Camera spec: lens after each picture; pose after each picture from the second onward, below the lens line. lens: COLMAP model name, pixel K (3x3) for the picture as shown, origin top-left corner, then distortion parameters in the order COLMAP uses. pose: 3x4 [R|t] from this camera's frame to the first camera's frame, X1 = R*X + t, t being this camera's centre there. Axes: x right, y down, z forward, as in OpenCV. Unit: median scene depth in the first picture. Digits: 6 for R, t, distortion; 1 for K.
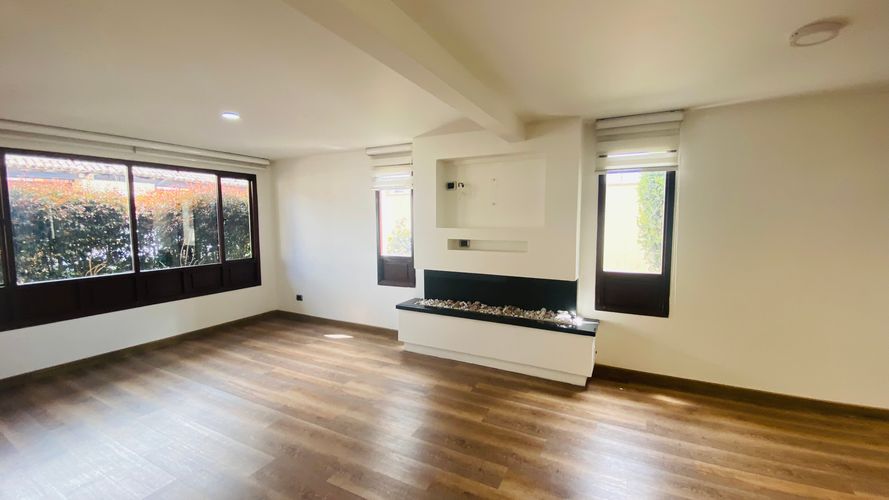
lens RADIAL K [[361.0, 0, 444.5], [0, 361.0, 250.0], [0, 0, 1]] dist [0.018544, -0.020285]
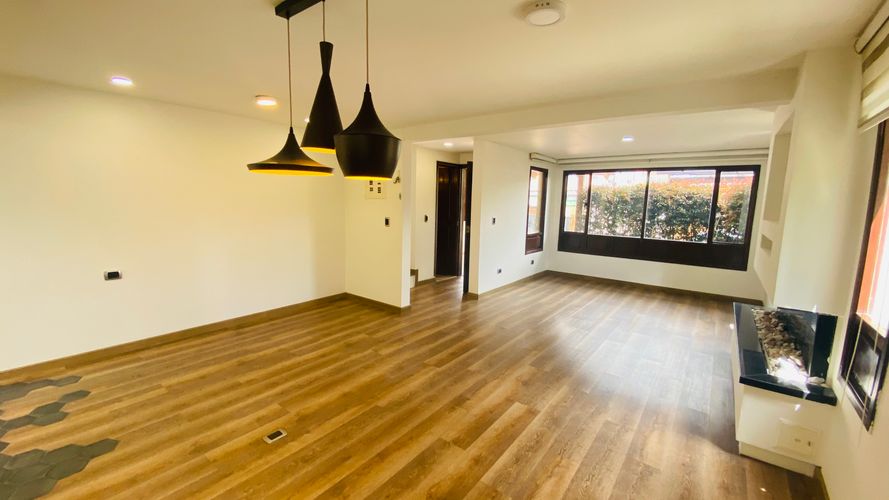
lens RADIAL K [[361.0, 0, 444.5], [0, 361.0, 250.0], [0, 0, 1]] dist [0.018544, -0.020285]
pose [[-0.171445, 0.136213, -0.975732, 0.752717], [-0.109948, 0.981564, 0.156346, -0.035659], [0.979039, 0.134084, -0.153308, 0.341532]]
